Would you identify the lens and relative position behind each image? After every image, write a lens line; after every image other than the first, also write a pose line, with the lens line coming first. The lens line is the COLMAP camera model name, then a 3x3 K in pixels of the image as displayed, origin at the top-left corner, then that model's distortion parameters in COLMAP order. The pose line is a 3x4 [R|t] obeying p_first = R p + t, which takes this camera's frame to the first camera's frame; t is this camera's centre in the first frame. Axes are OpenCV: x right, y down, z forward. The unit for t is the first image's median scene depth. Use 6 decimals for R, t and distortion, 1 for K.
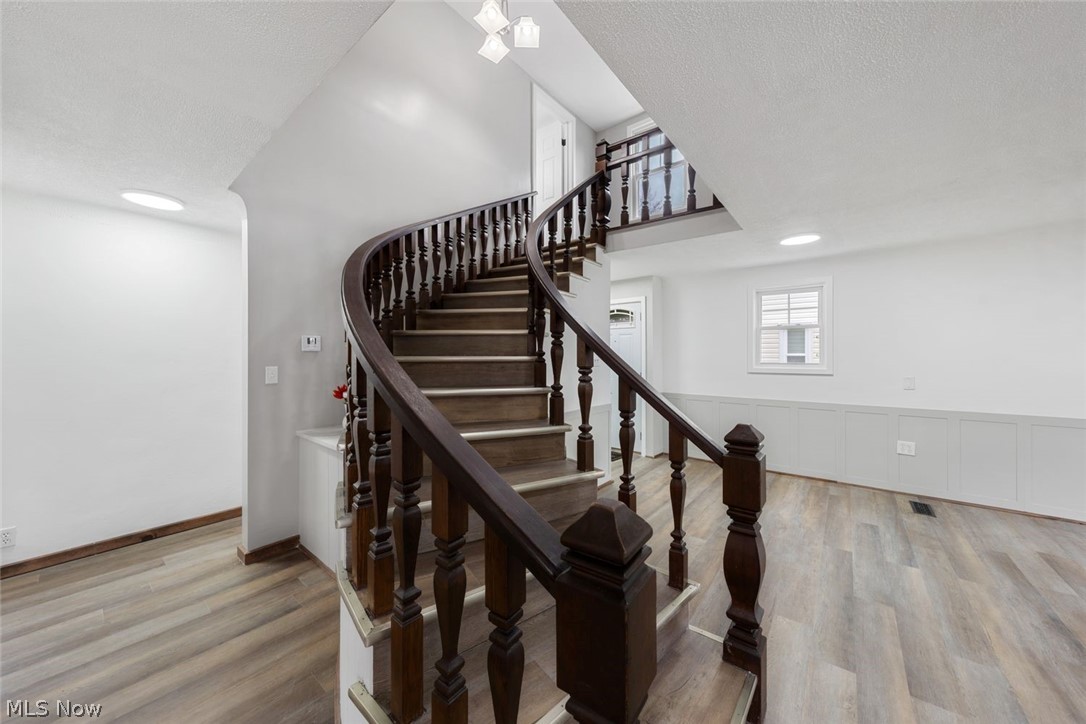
lens RADIAL K [[375.4, 0, 543.6], [0, 375.4, 362.4], [0, 0, 1]] dist [0.000826, 0.000012]
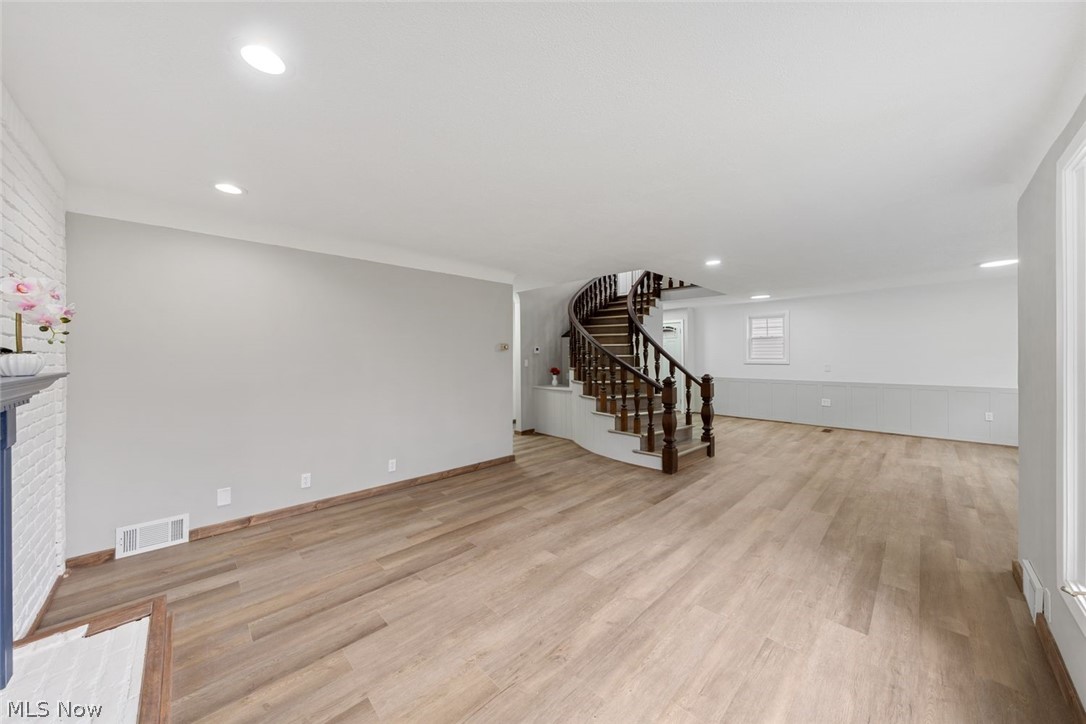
lens RADIAL K [[375.4, 0, 541.3], [0, 375.4, 353.8], [0, 0, 1]] dist [0.000826, 0.000012]
pose [[0.992699, -0.006347, -0.120448, -0.233789], [0.003913, 0.999784, -0.020434, 0.017056], [0.120552, 0.019813, 0.992509, -1.082477]]
